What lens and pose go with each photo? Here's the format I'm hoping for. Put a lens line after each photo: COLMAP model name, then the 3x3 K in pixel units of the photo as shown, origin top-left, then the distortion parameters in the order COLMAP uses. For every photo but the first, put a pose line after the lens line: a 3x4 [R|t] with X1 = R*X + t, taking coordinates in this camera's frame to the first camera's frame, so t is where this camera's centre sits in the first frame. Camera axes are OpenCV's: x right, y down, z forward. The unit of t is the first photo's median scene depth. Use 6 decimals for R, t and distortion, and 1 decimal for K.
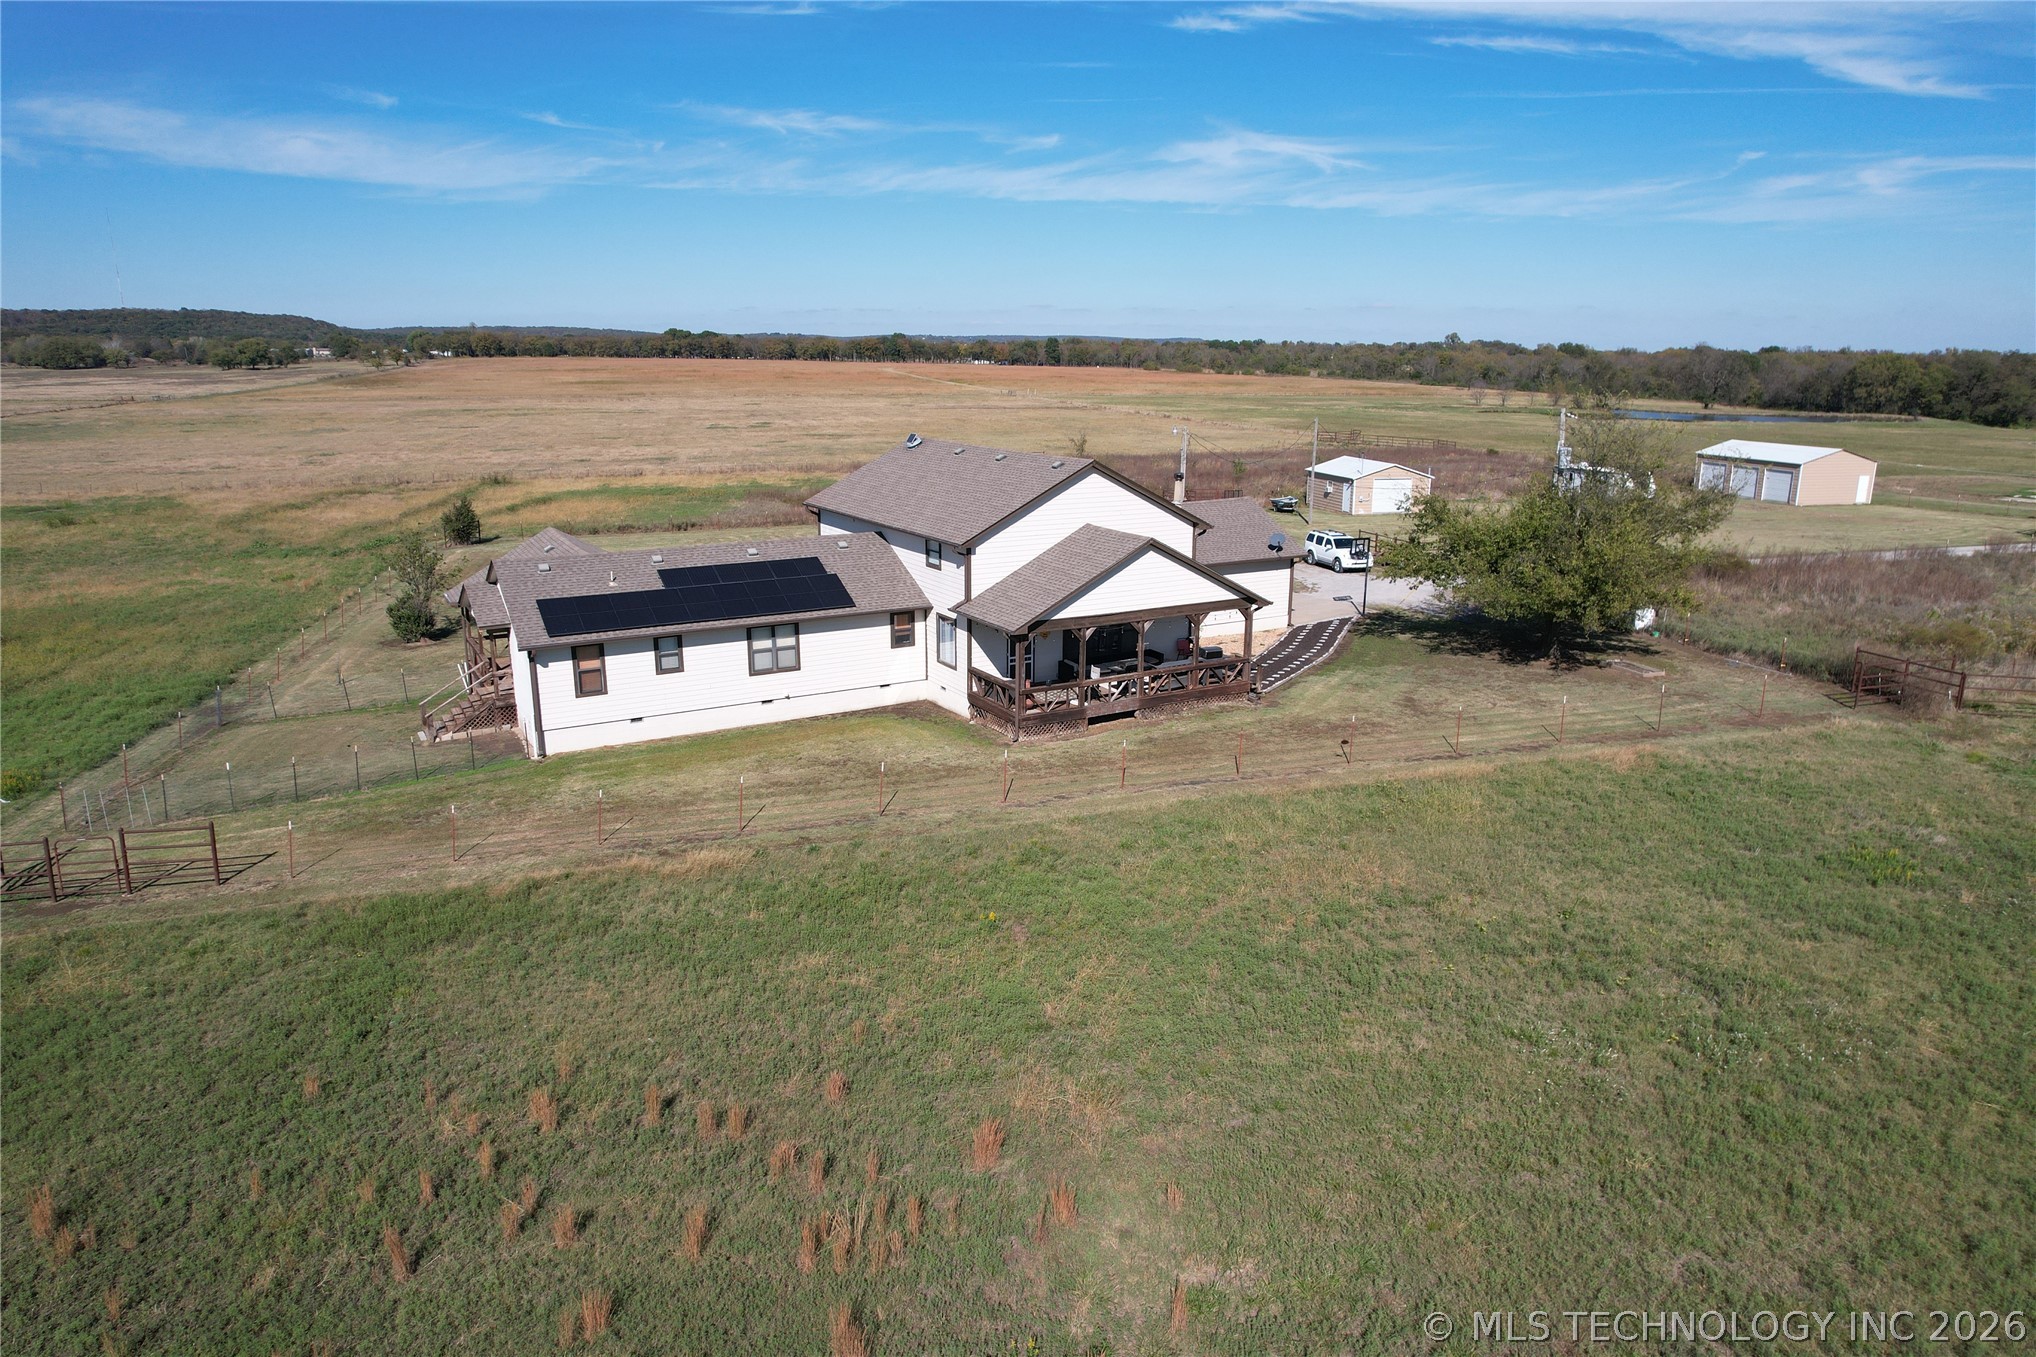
lens RADIAL K [[1296.5, 0, 1027.8], [0, 1296.5, 687.8], [0, 0, 1]] dist [-0.069518, 0.061313]
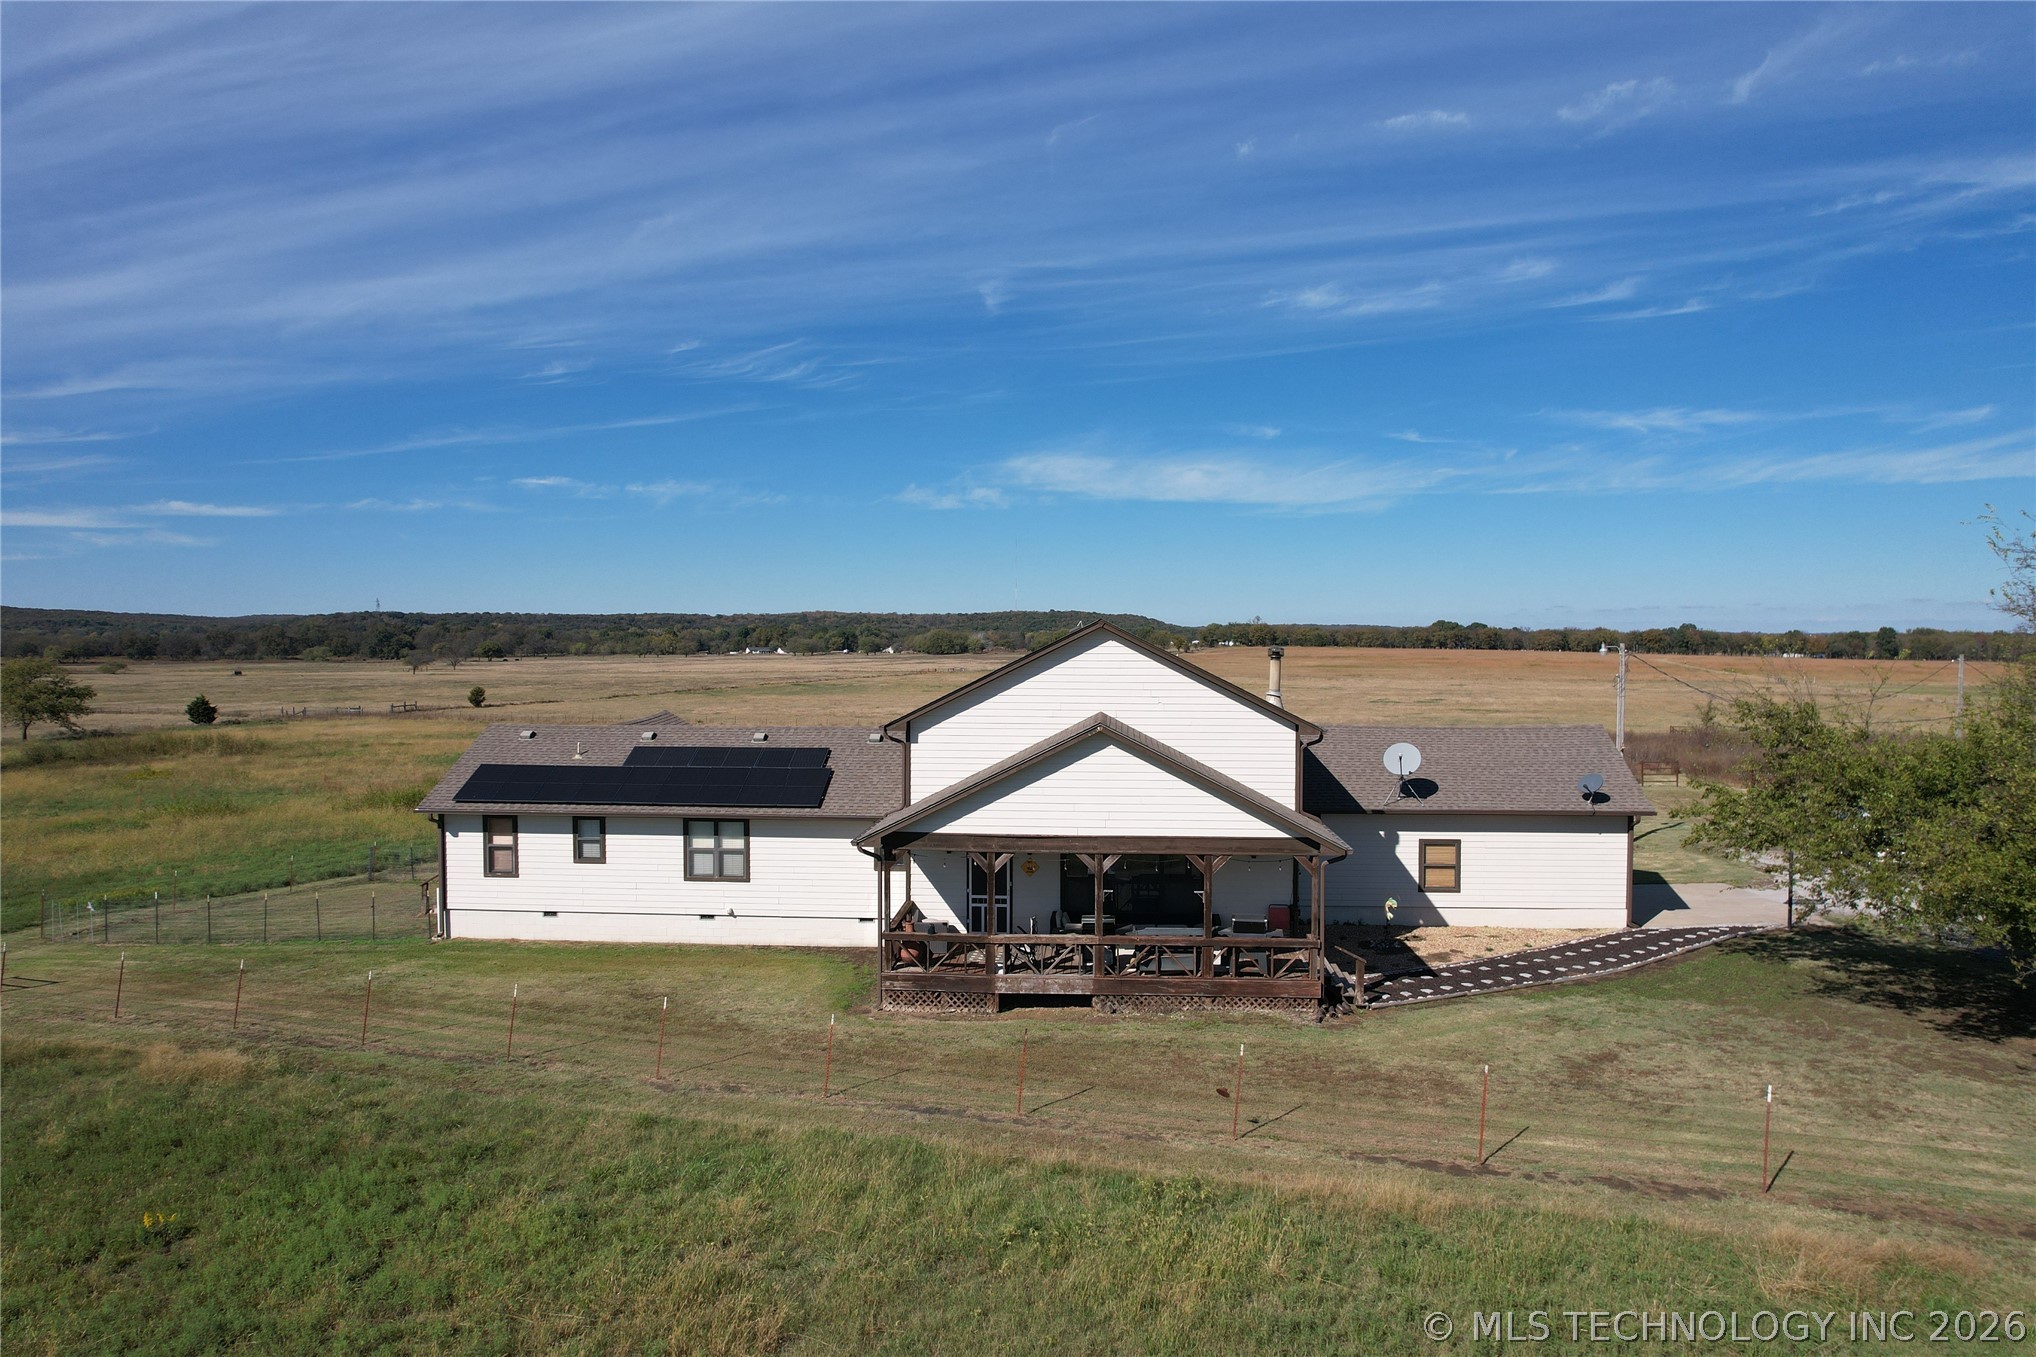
lens RADIAL K [[1296.5, 0, 1027.8], [0, 1296.5, 687.8], [0, 0, 1]] dist [-0.069518, 0.061313]
pose [[0.827572, 0.015522, -0.561145, 0.399072], [-0.140617, 0.973480, -0.180454, -0.010773], [0.543463, 0.228245, 0.807807, 0.422583]]
